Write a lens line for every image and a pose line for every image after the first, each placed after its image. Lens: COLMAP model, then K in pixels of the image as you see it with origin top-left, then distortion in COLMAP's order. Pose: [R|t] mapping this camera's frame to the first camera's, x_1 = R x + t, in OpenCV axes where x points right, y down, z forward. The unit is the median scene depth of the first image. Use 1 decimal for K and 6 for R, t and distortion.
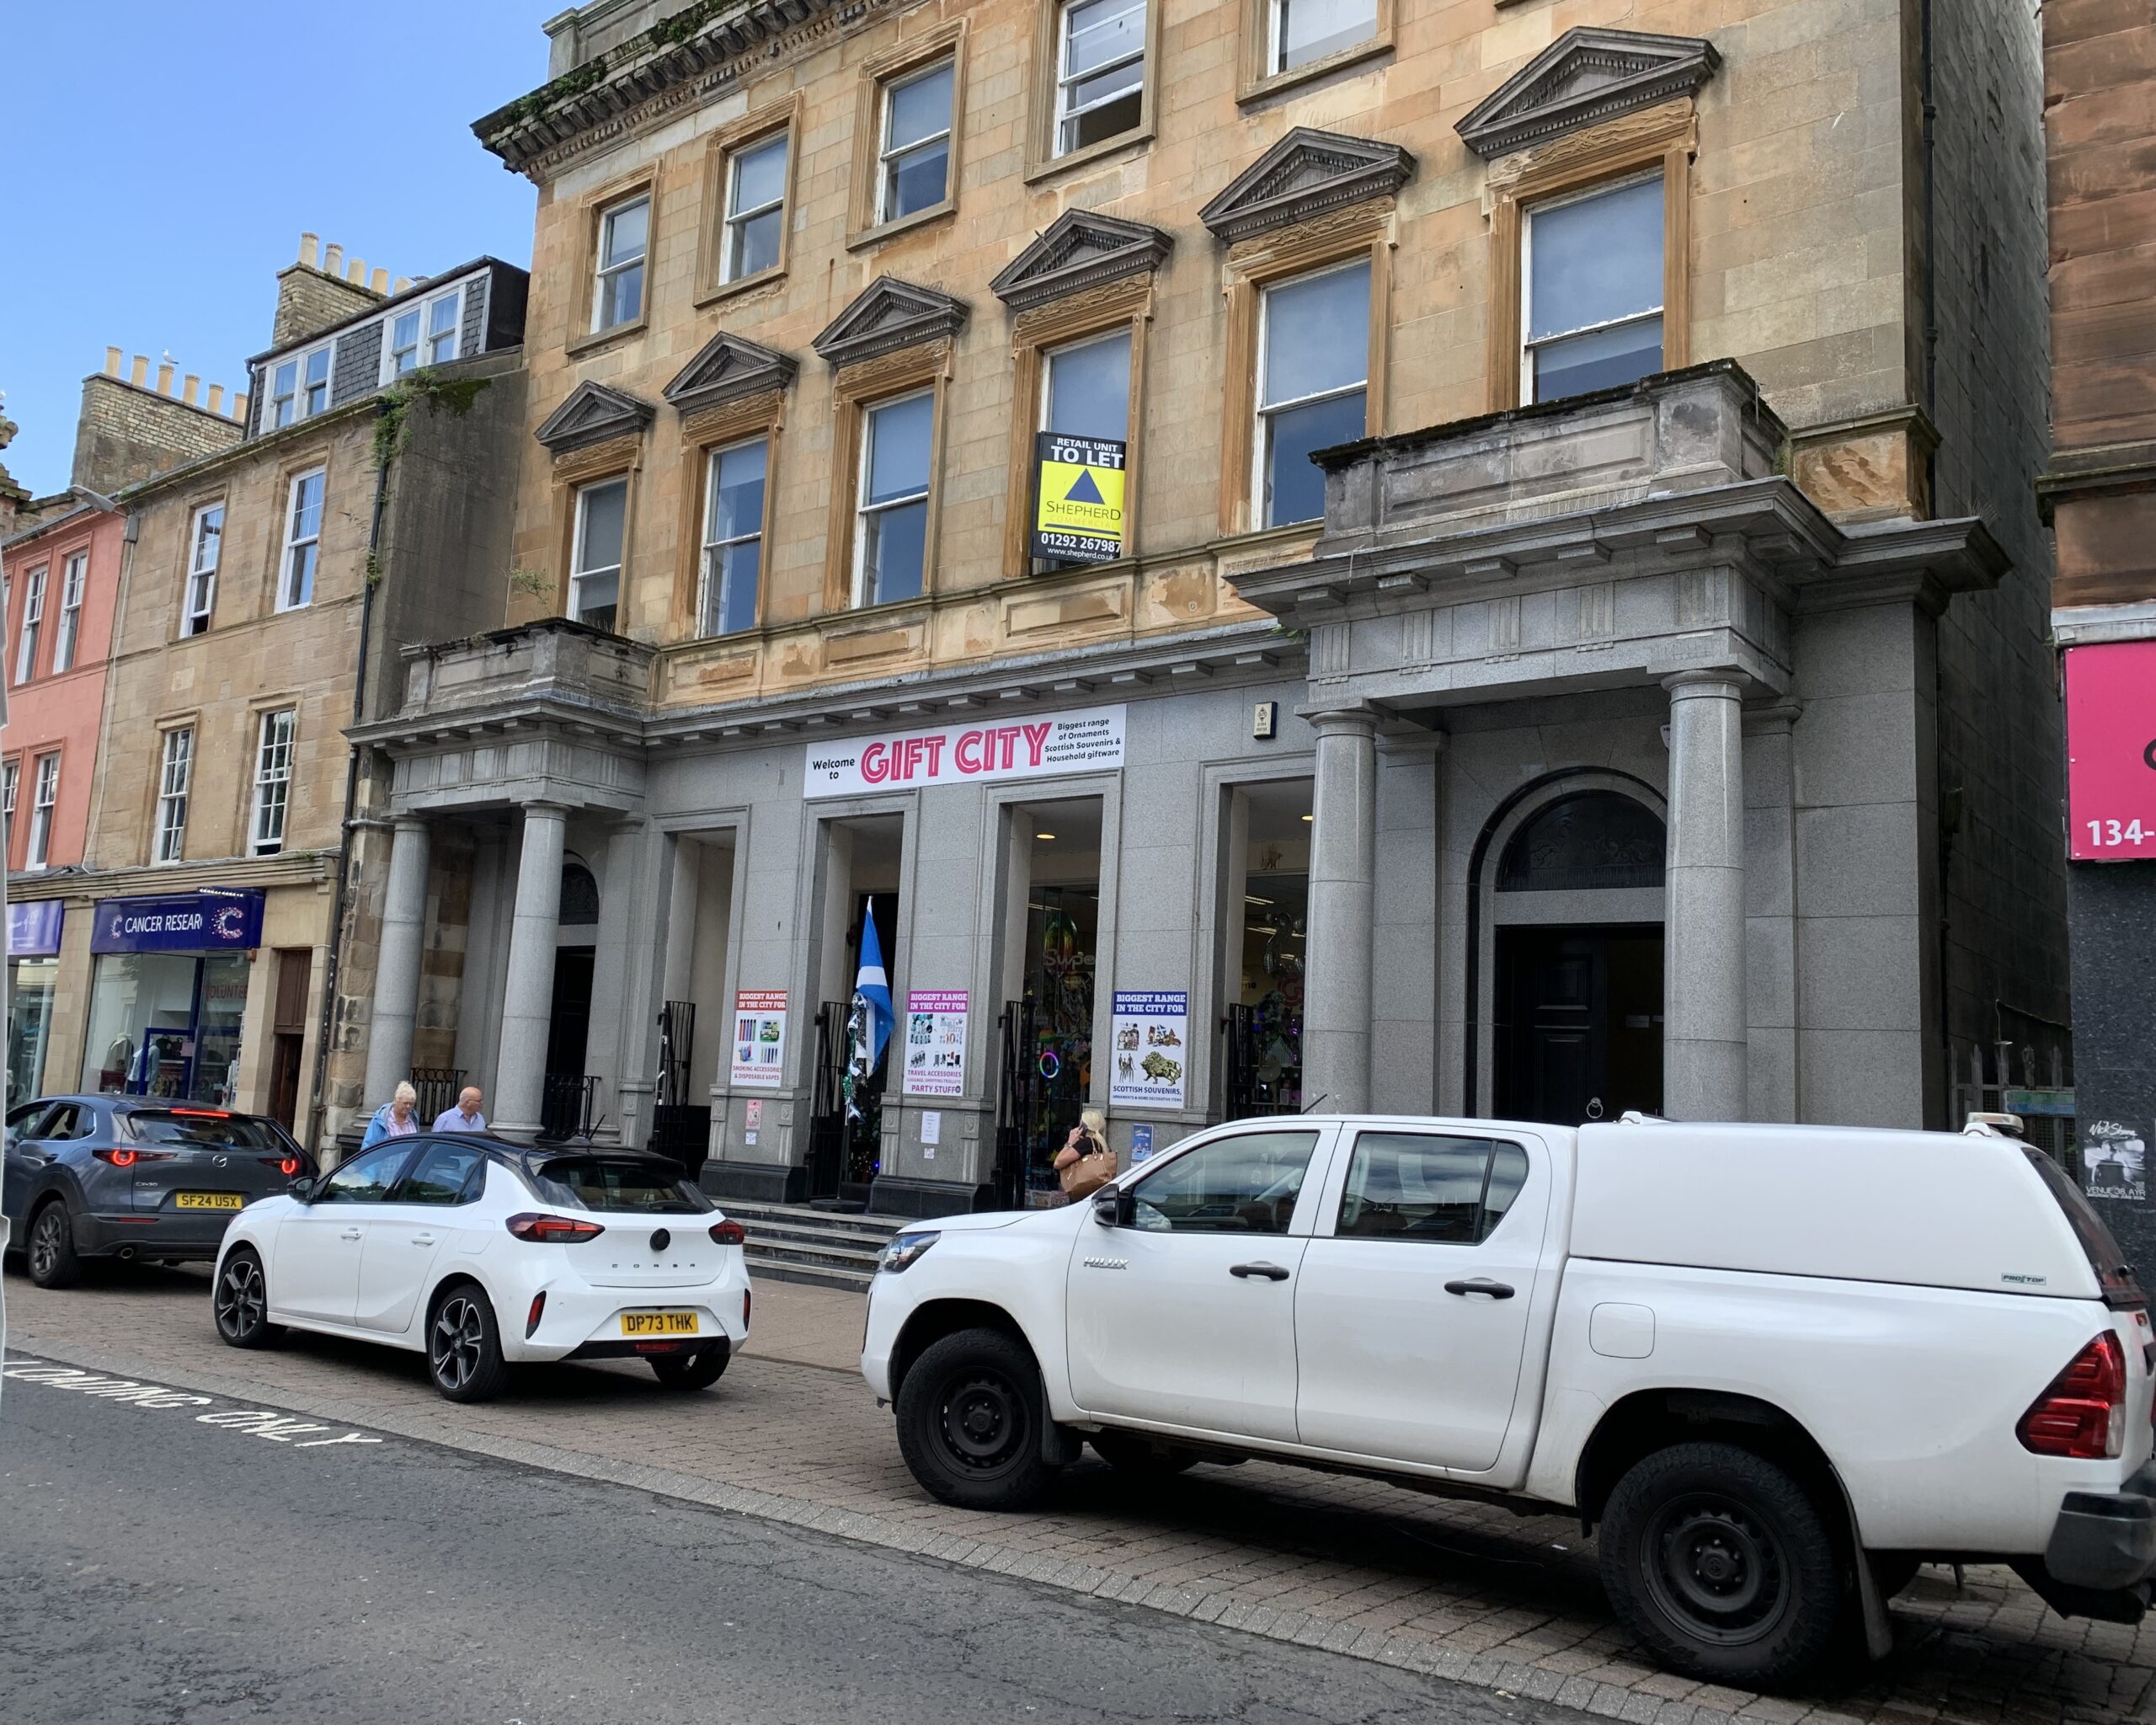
lens RADIAL K [[1732.9, 0, 1078.6], [0, 1732.9, 859.6], [0, 0, 1]] dist [0.022239, -0.006261]
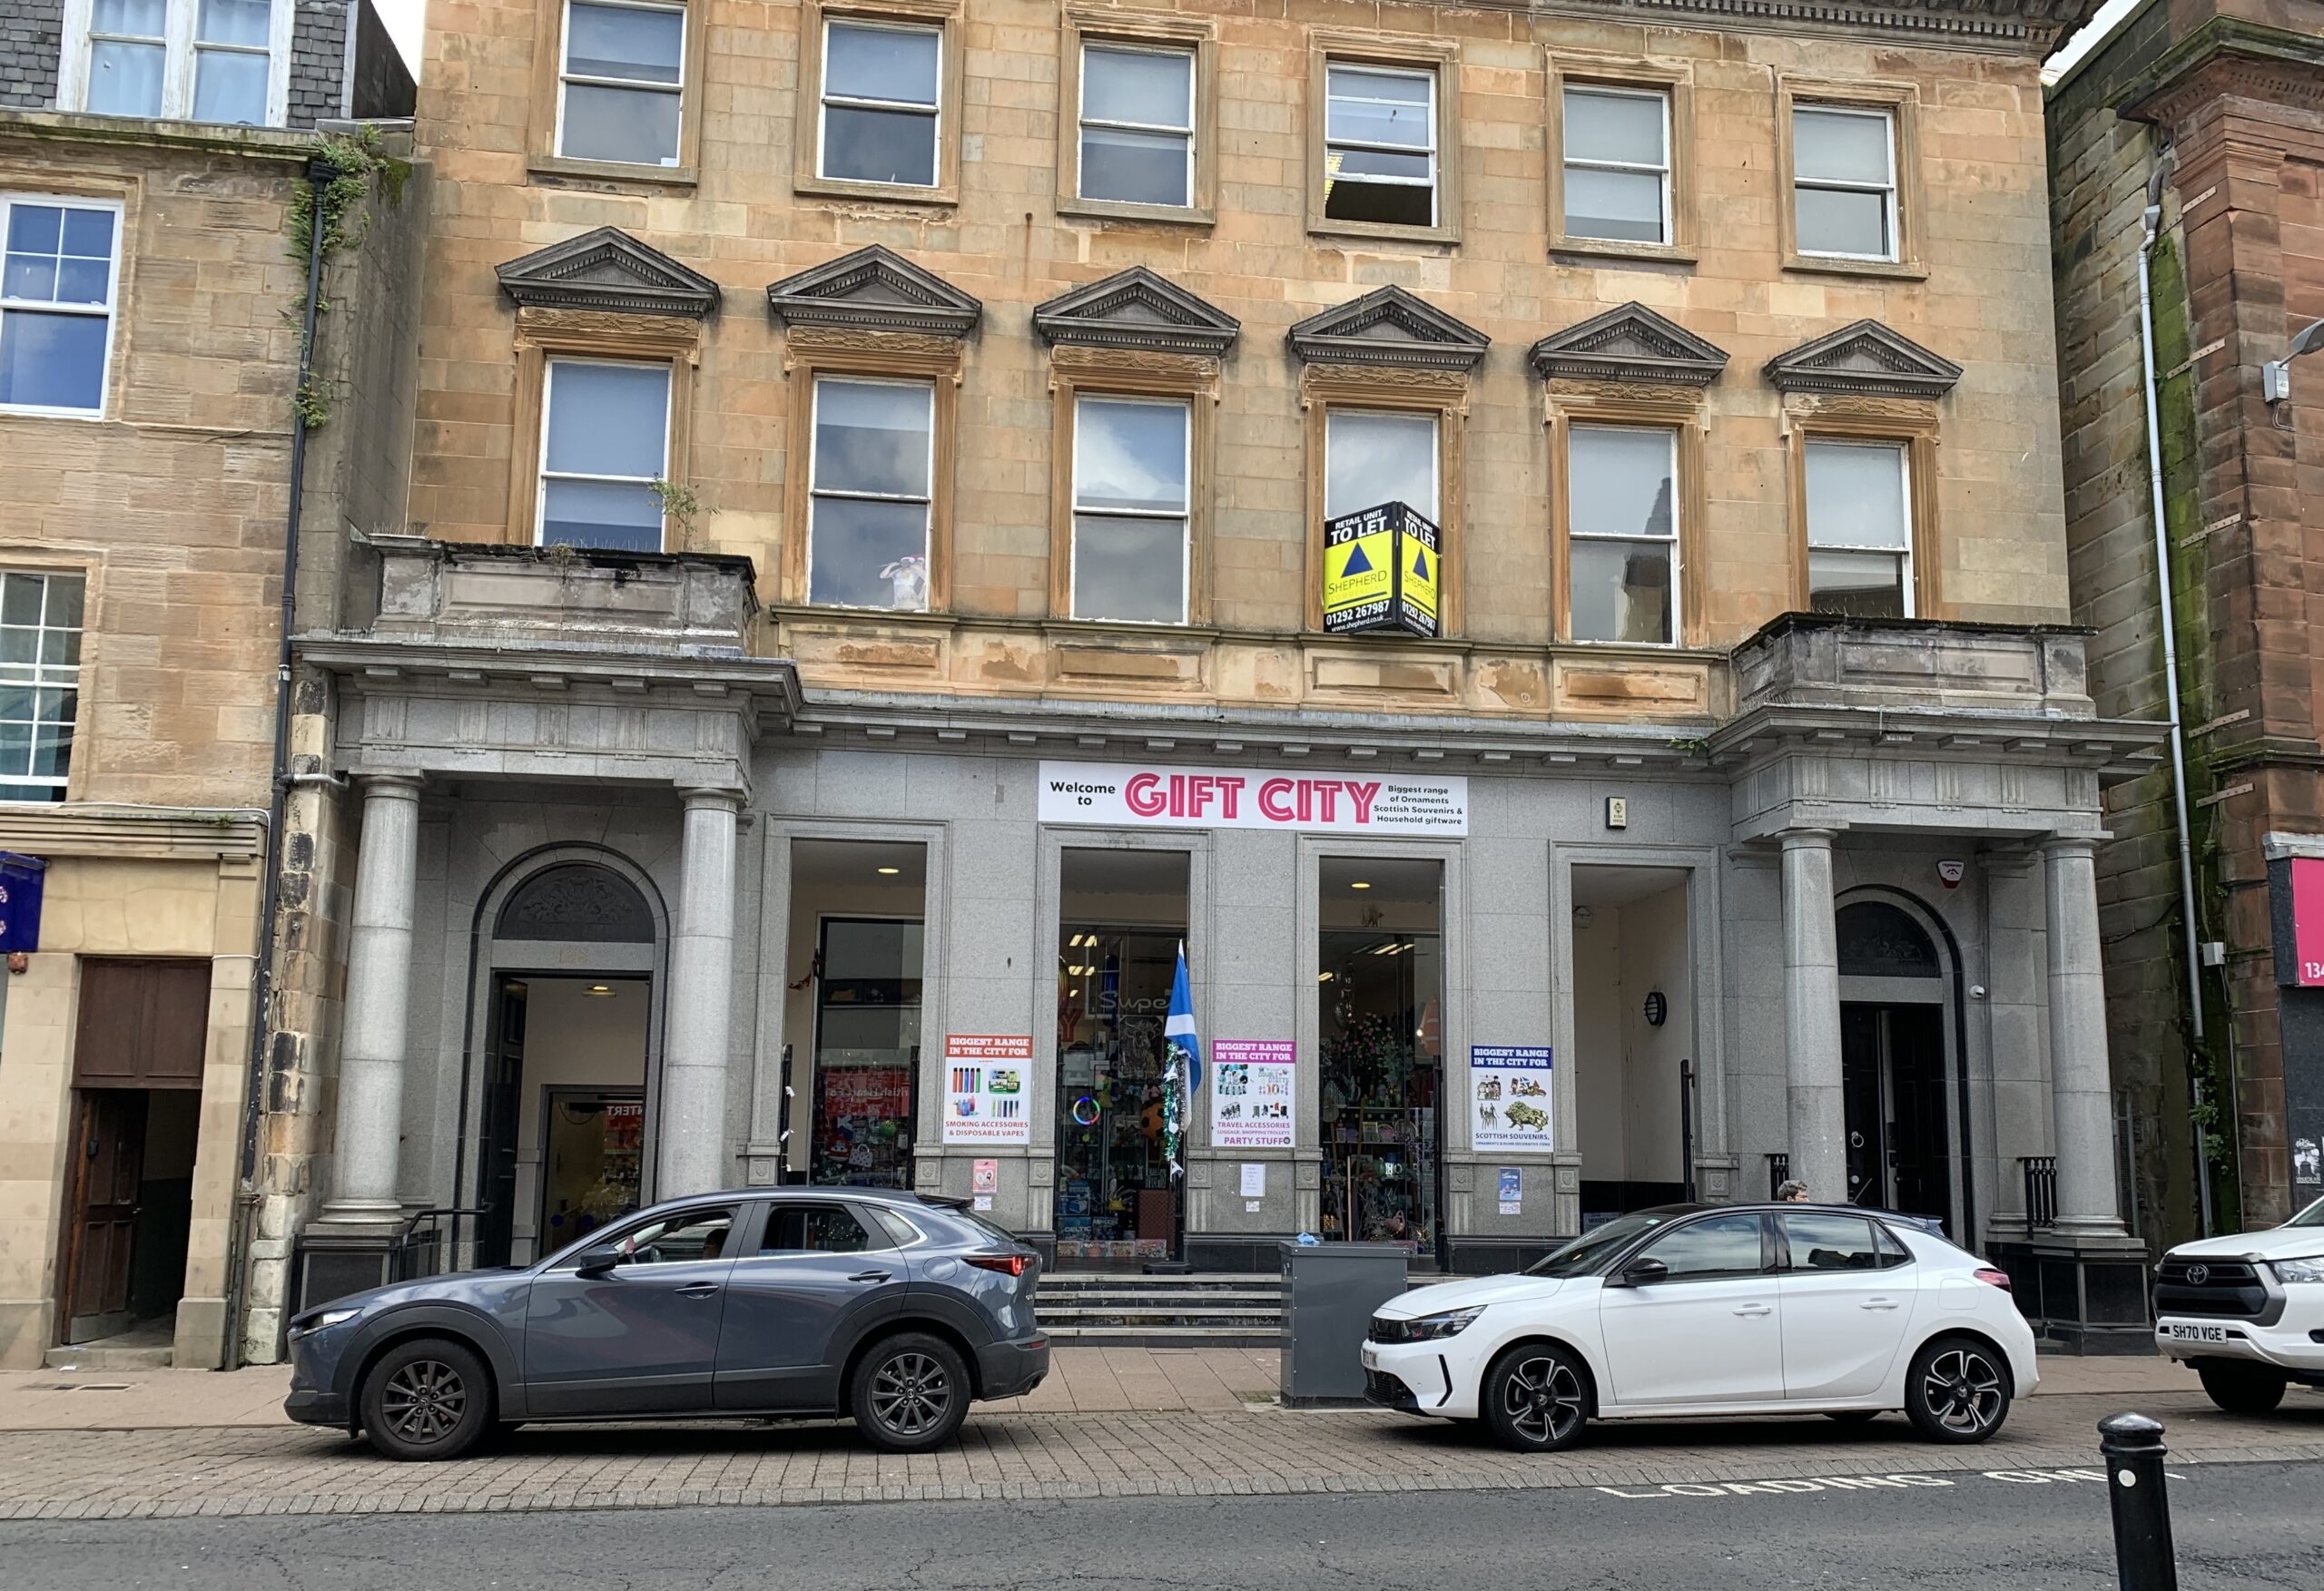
lens RADIAL K [[1837.8, 0, 1177.6], [0, 1837.8, 910.1], [0, 0, 1]] dist [0.016865, -0.010968]
pose [[0.695760, 0.055619, 0.716117, -0.861847], [-0.075133, 0.997164, -0.004450, 0.010043], [-0.714334, -0.050708, 0.697966, 0.311835]]
